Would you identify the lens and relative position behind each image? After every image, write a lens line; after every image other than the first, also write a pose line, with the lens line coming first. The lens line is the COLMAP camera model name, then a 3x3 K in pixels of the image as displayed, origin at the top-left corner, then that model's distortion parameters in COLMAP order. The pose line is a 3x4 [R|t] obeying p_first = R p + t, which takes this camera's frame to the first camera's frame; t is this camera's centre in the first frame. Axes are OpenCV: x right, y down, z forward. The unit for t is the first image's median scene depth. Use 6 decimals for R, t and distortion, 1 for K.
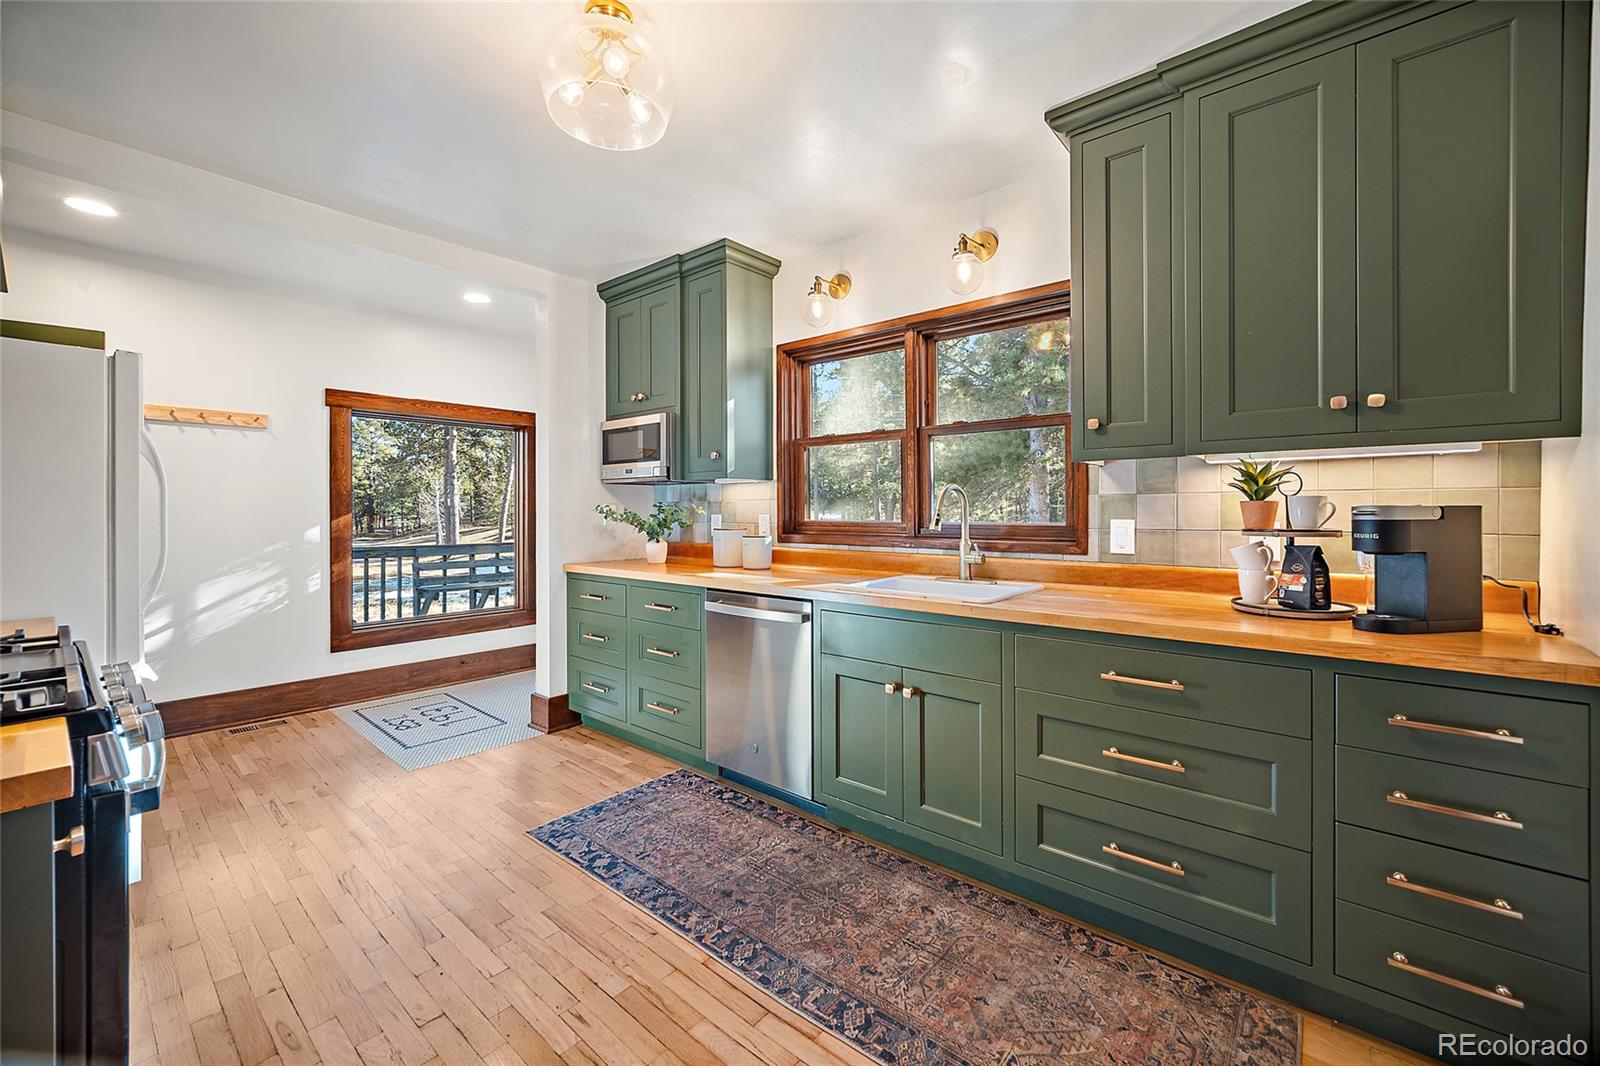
lens RADIAL K [[646.2, 0, 804.9], [0, 646.2, 511.5], [0, 0, 1]] dist [-0.009288, -0.000199]
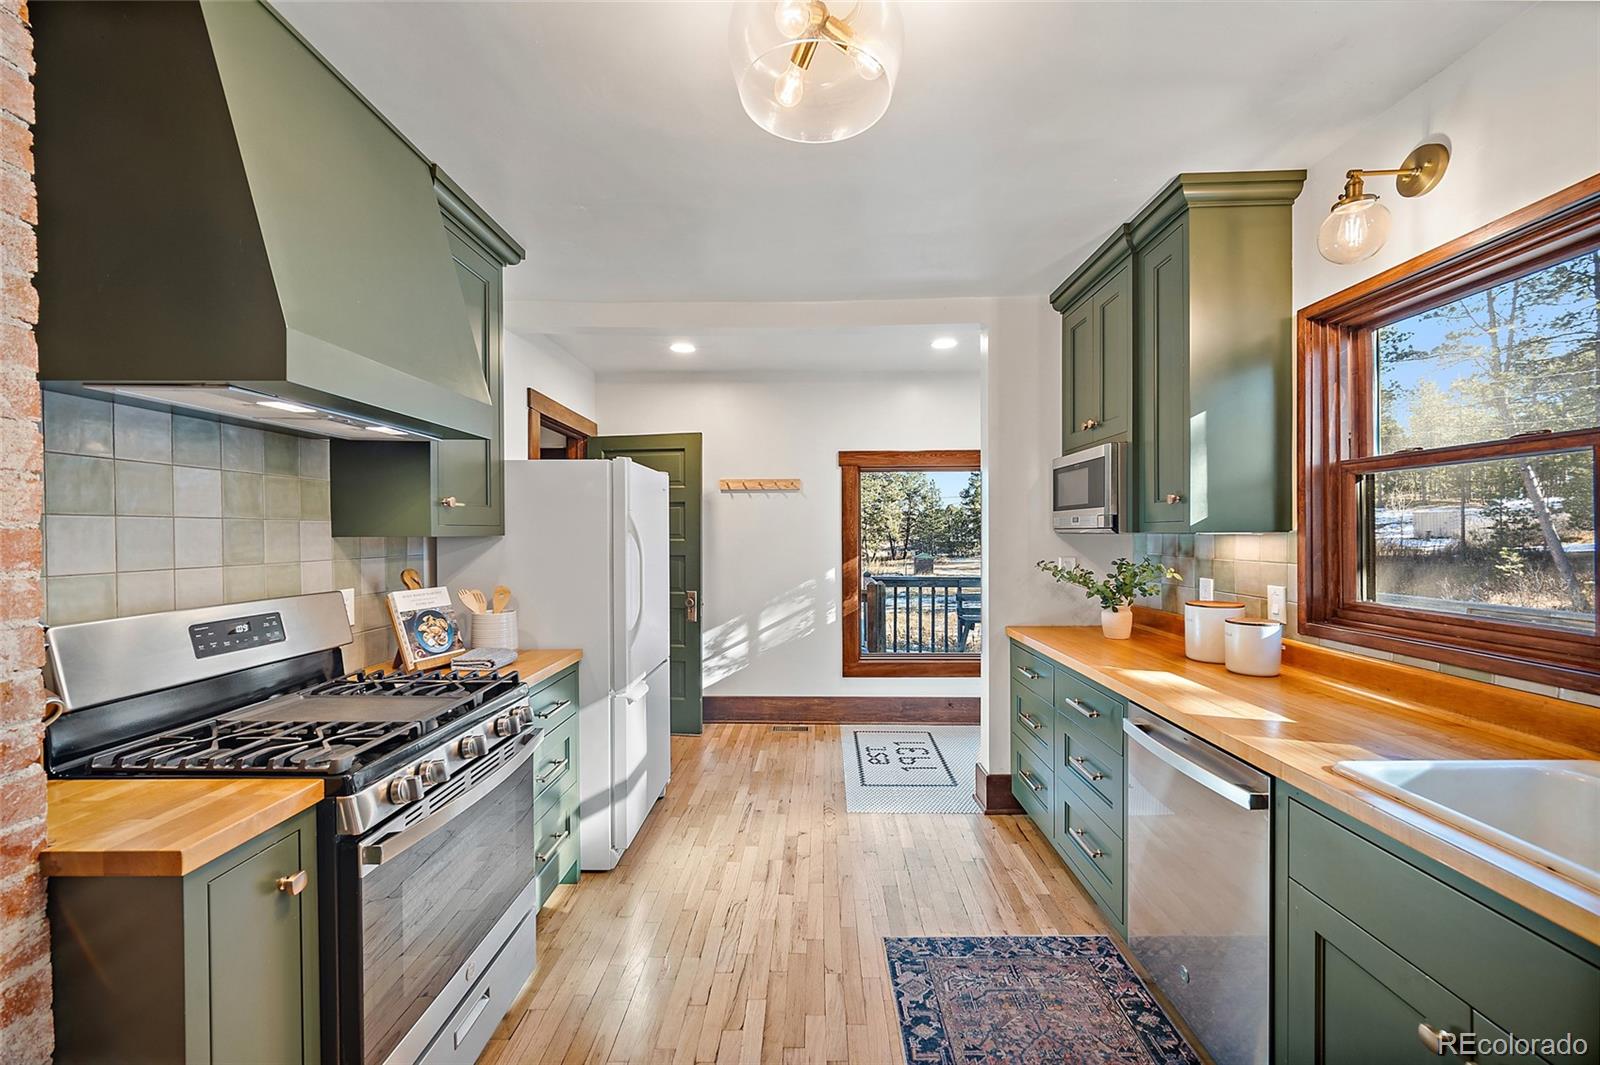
lens RADIAL K [[631.2, 0, 800.8], [0, 631.2, 536.8], [0, 0, 1]] dist [-0.008725, 0.000032]
pose [[0.620202, 0.003267, -0.784435, 0.130955], [0.006535, 0.999935, 0.009332, -0.052359], [0.784415, -0.010914, 0.620140, 0.260644]]
